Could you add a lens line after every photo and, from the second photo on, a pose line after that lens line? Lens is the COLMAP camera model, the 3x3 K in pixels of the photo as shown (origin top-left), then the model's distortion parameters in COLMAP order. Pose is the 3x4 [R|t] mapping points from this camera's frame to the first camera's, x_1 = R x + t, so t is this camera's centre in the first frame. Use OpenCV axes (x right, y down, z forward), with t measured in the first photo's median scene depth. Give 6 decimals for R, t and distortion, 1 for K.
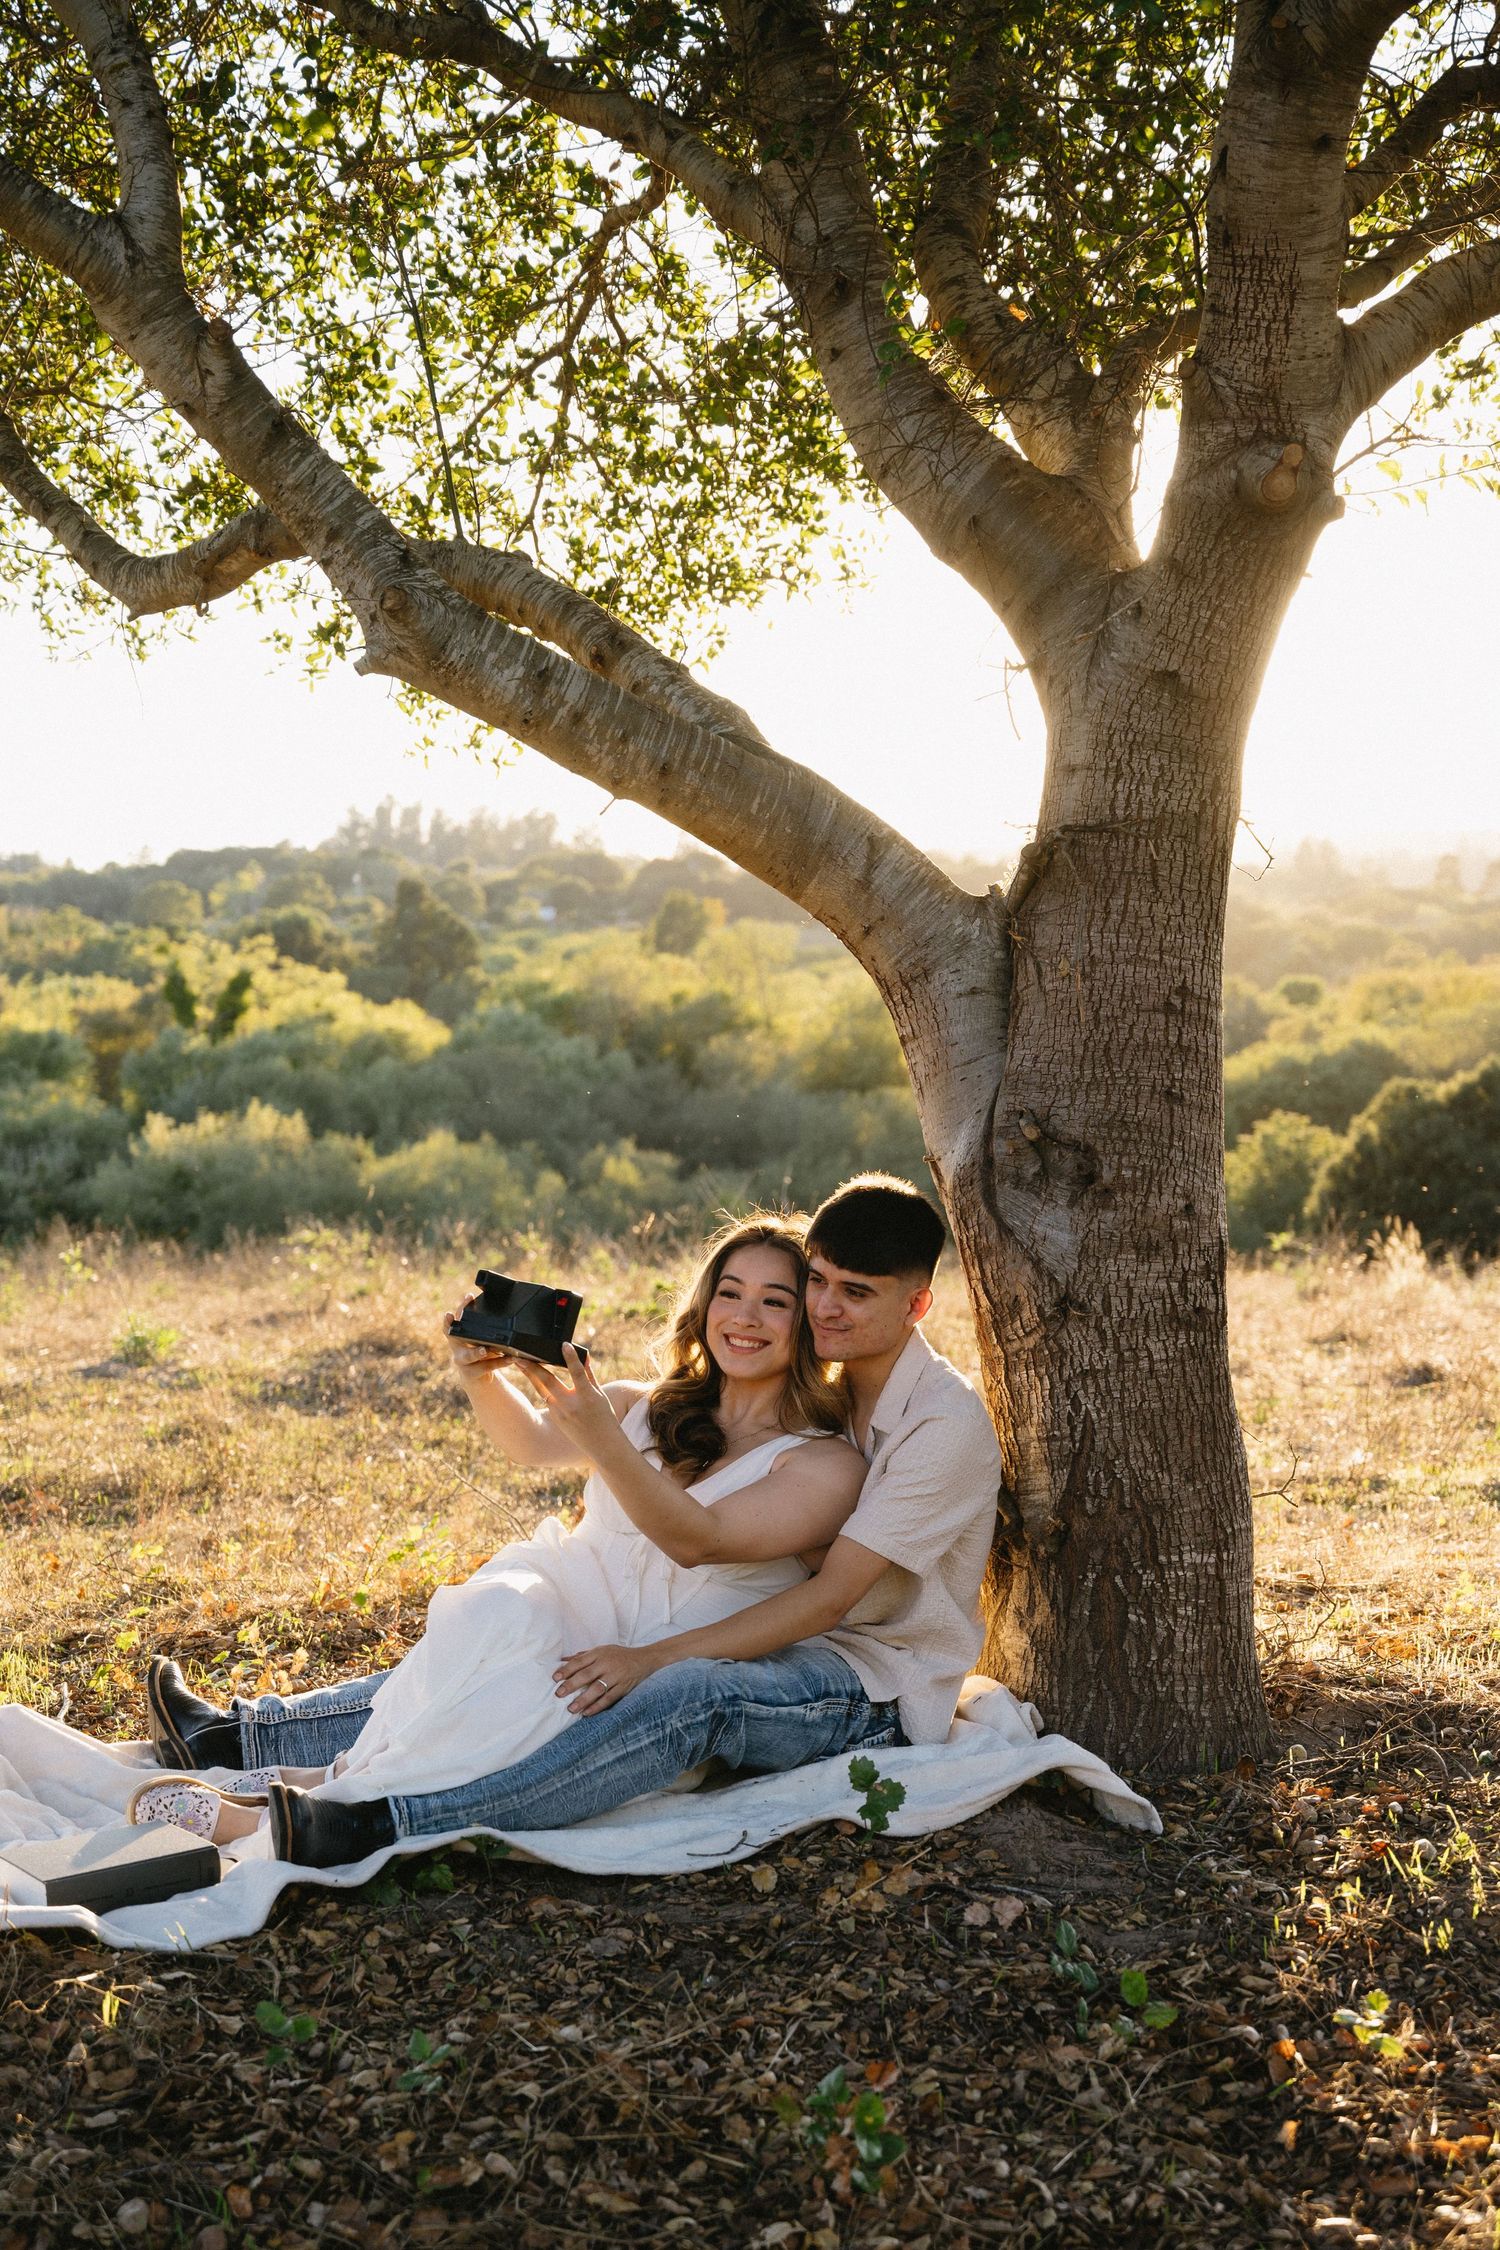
lens RADIAL K [[3494.3, 0, 750.0], [0, 3494.3, 1125.0], [0, 0, 1]] dist [-0.009127, 0.110216]
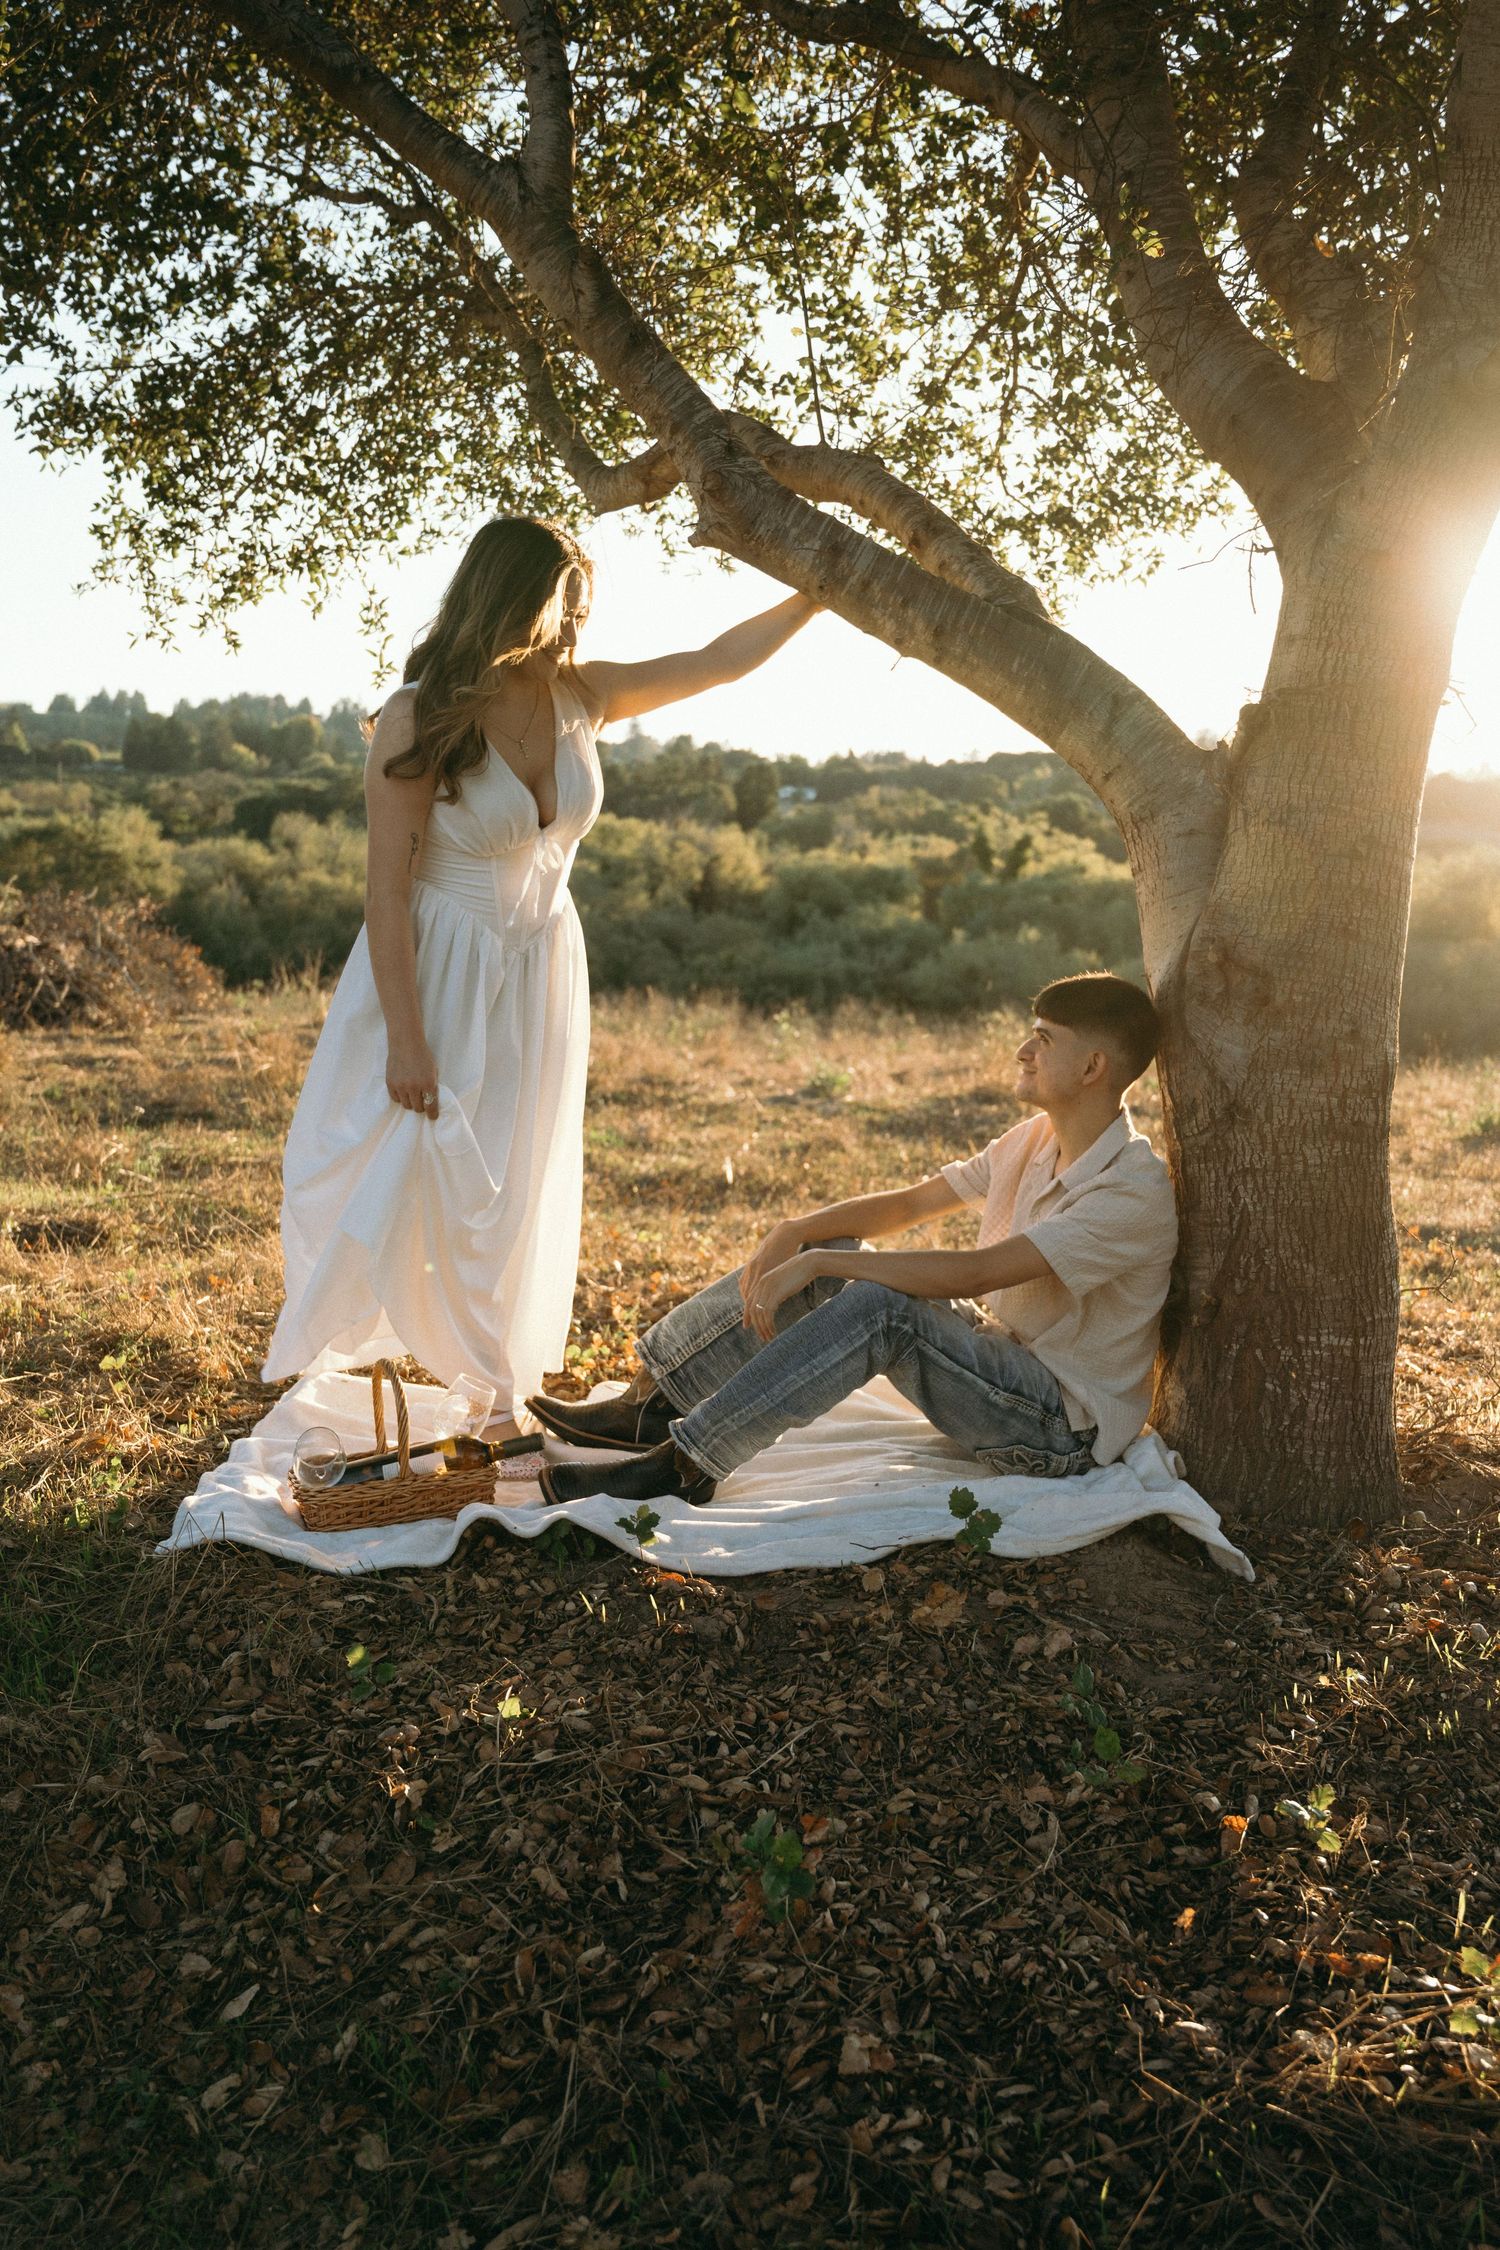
lens RADIAL K [[2279.4, 0, 750.0], [0, 2279.4, 1125.0], [0, 0, 1]] dist [-0.009746, 0.009074]
pose [[0.956716, 0.079612, -0.279923, 0.142338], [-0.057149, 0.994522, 0.087525, 0.000219], [0.285357, -0.067739, 0.956024, 0.233044]]
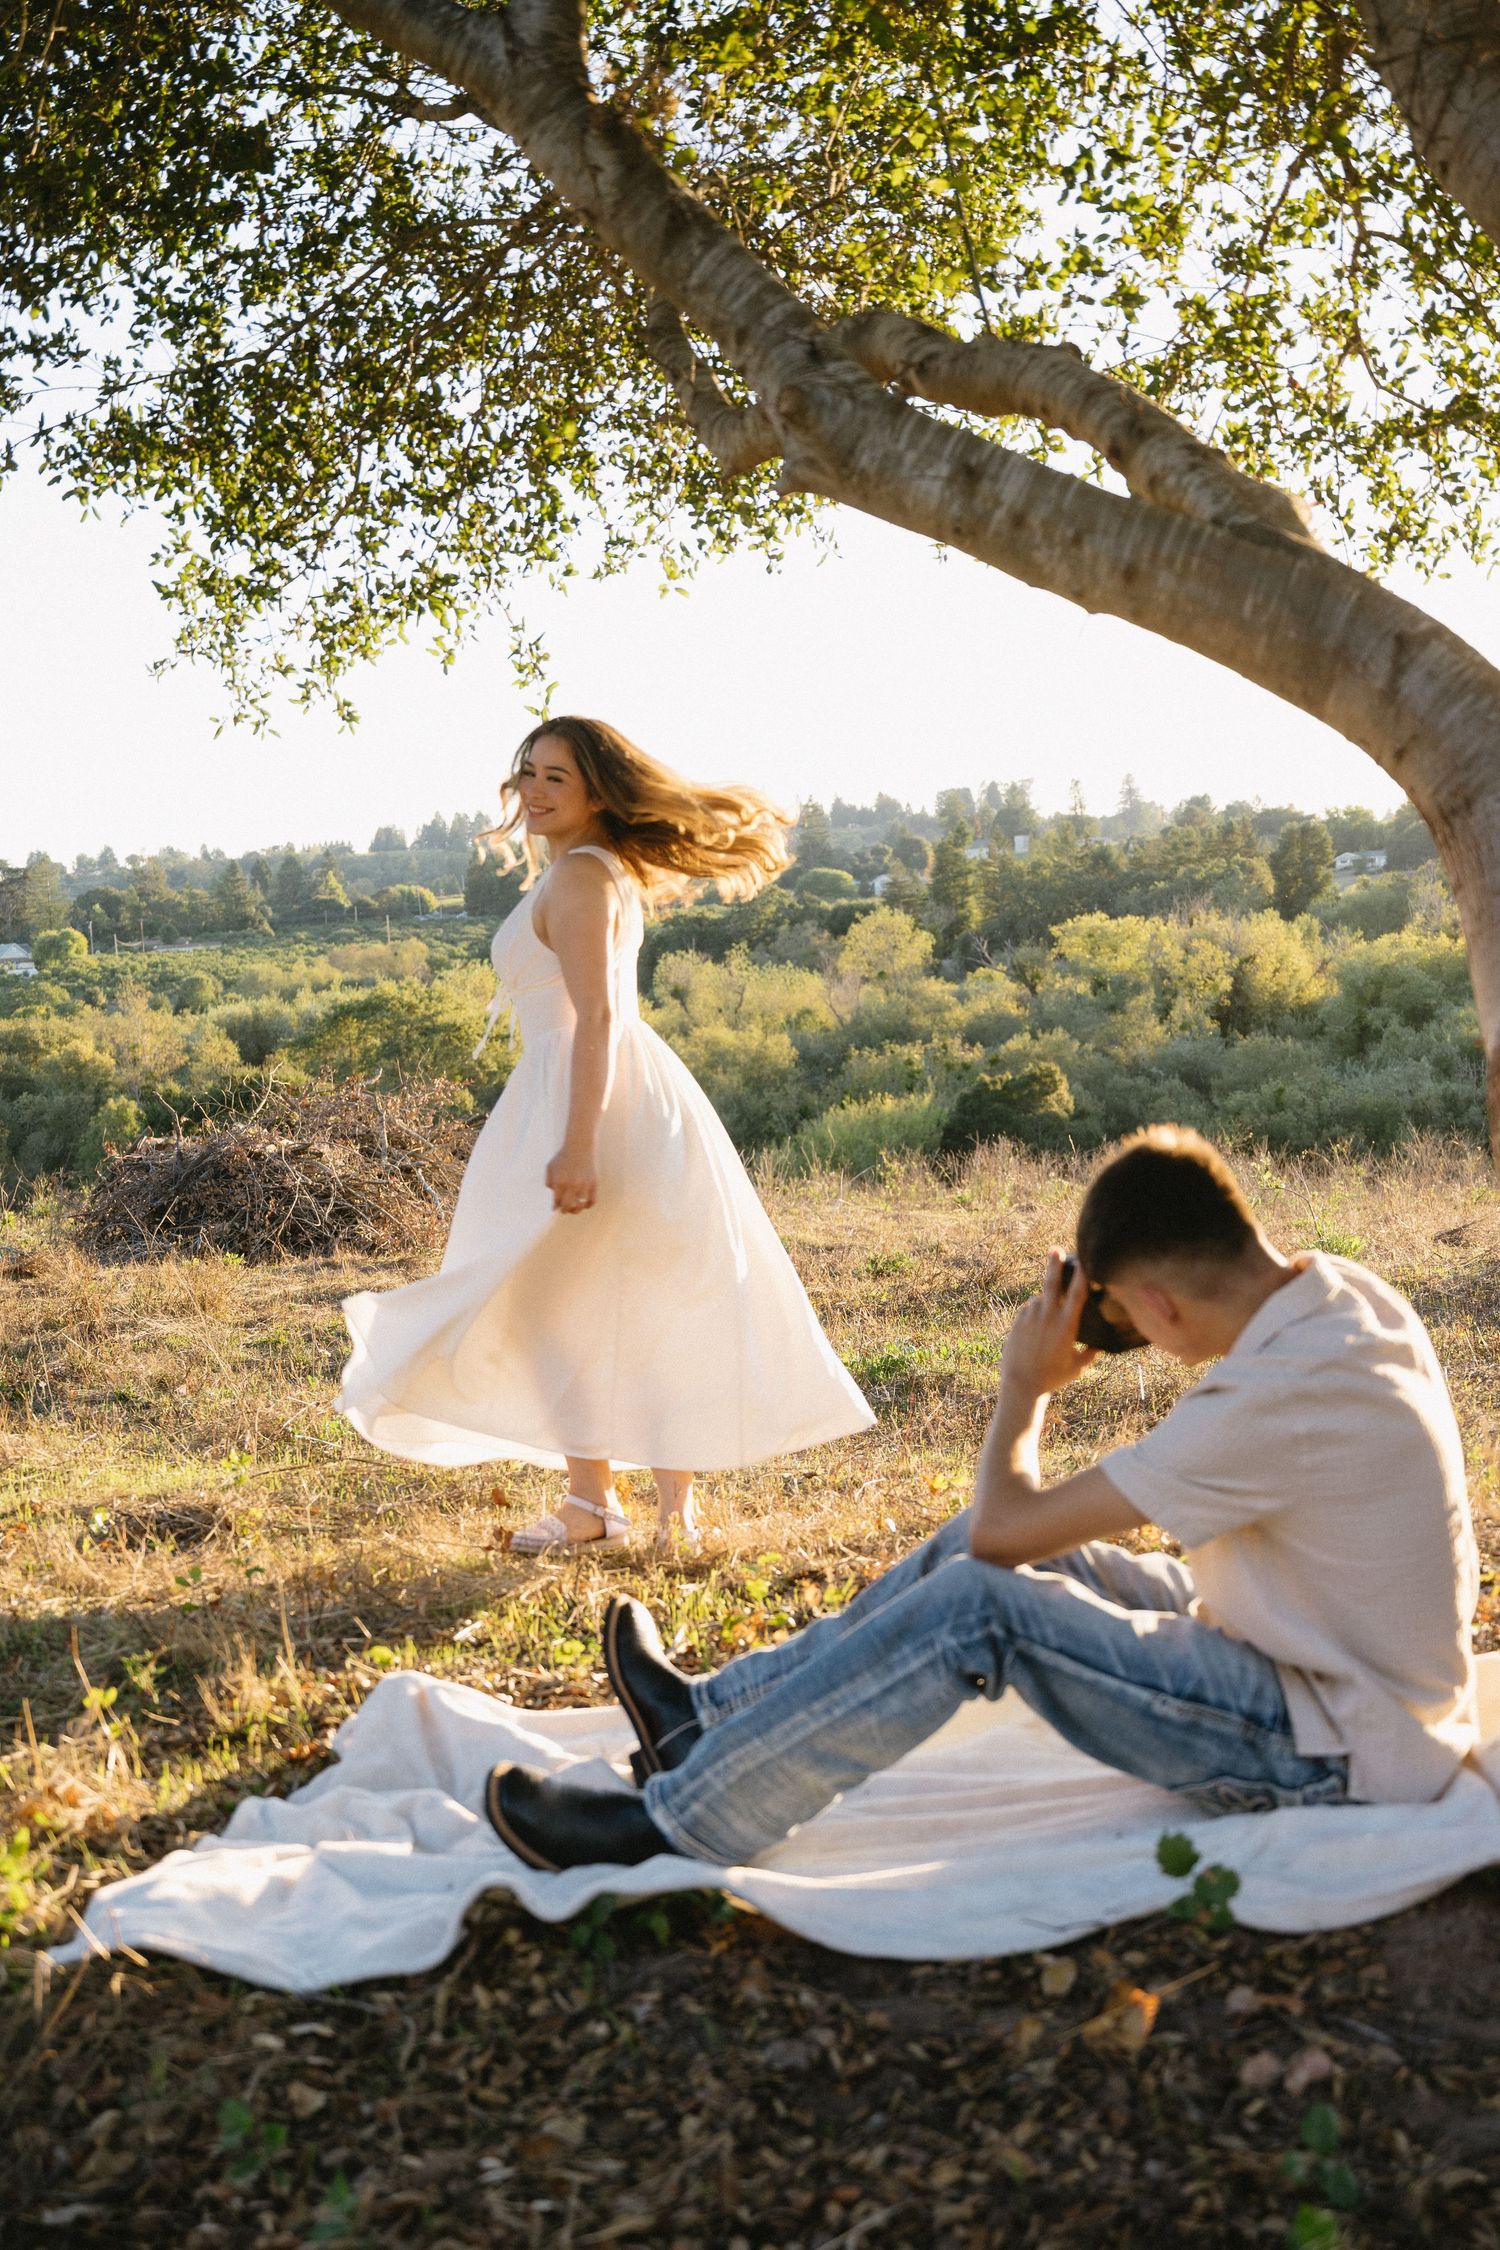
lens RADIAL K [[3074.6, 0, 750.0], [0, 3074.6, 1125.0], [0, 0, 1]] dist [0.008859, -0.058057]
pose [[0.884741, -0.017449, -0.465756, 0.227287], [0.029726, 0.999377, 0.019028, 0.010389], [0.465133, -0.030680, 0.884709, 0.319440]]
